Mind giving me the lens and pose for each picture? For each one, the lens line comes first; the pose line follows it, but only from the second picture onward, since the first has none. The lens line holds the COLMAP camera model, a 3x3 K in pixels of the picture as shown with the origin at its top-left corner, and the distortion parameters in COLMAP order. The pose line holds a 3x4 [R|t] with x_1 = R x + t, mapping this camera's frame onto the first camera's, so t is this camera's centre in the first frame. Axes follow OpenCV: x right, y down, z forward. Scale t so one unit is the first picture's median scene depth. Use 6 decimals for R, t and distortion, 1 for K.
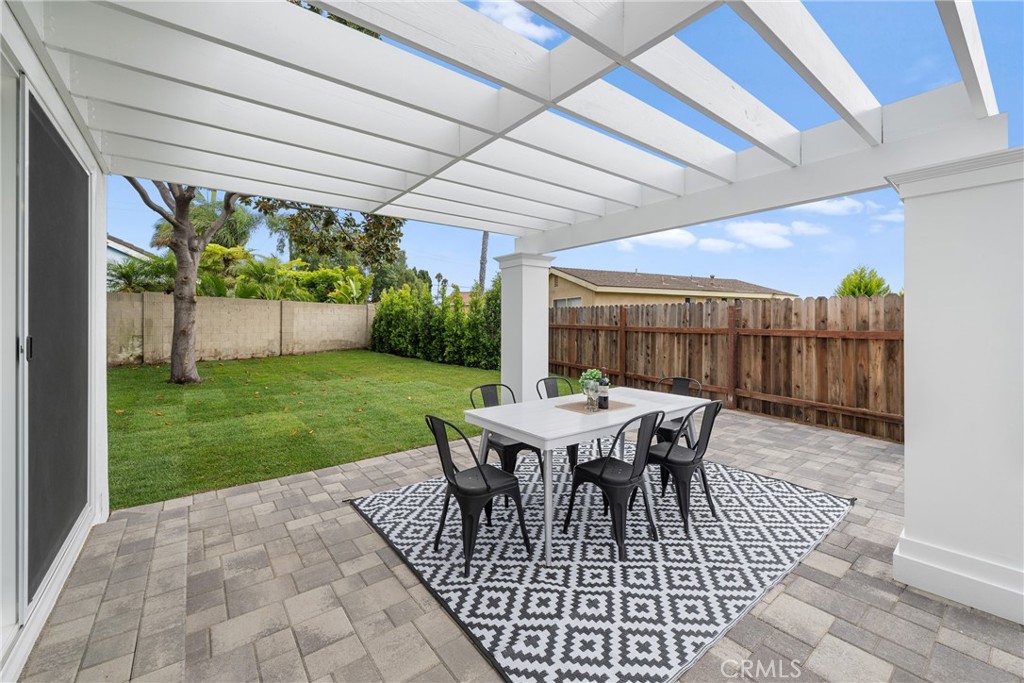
lens RADIAL K [[408.6, 0, 505.0], [0, 408.6, 325.4], [0, 0, 1]] dist [-0.000129, -0.000073]
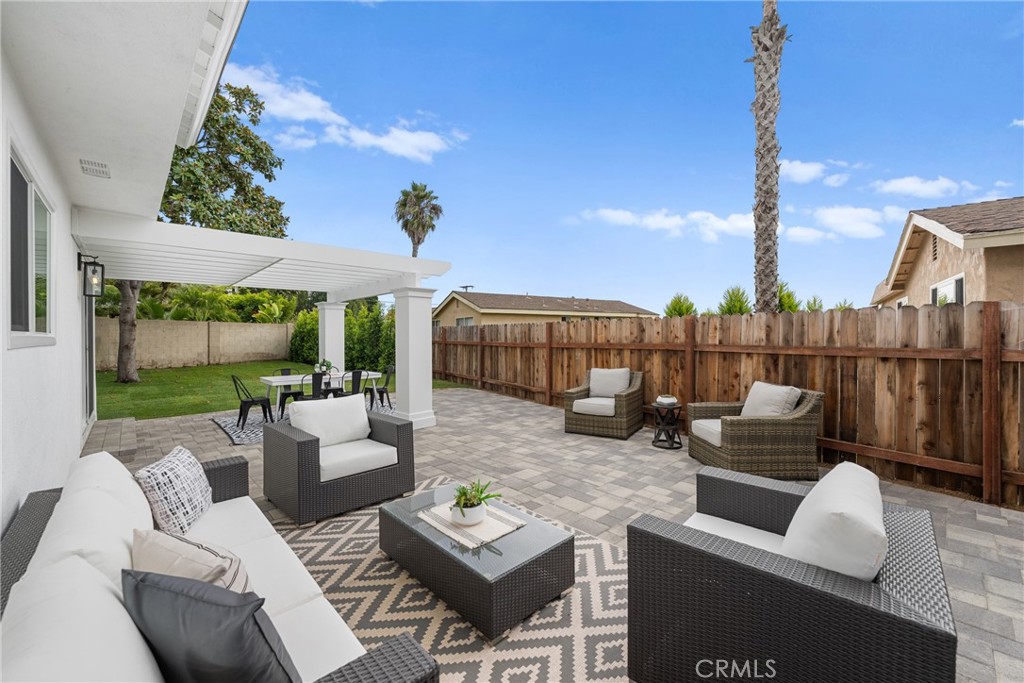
lens RADIAL K [[408.6, 0, 505.7], [0, 408.6, 342.0], [0, 0, 1]] dist [-0.000129, -0.000073]
pose [[0.996096, -0.006084, 0.088062, 0.246633], [0.005605, 0.999968, 0.005692, 0.000264], [-0.088094, -0.005176, 0.996099, -0.327292]]
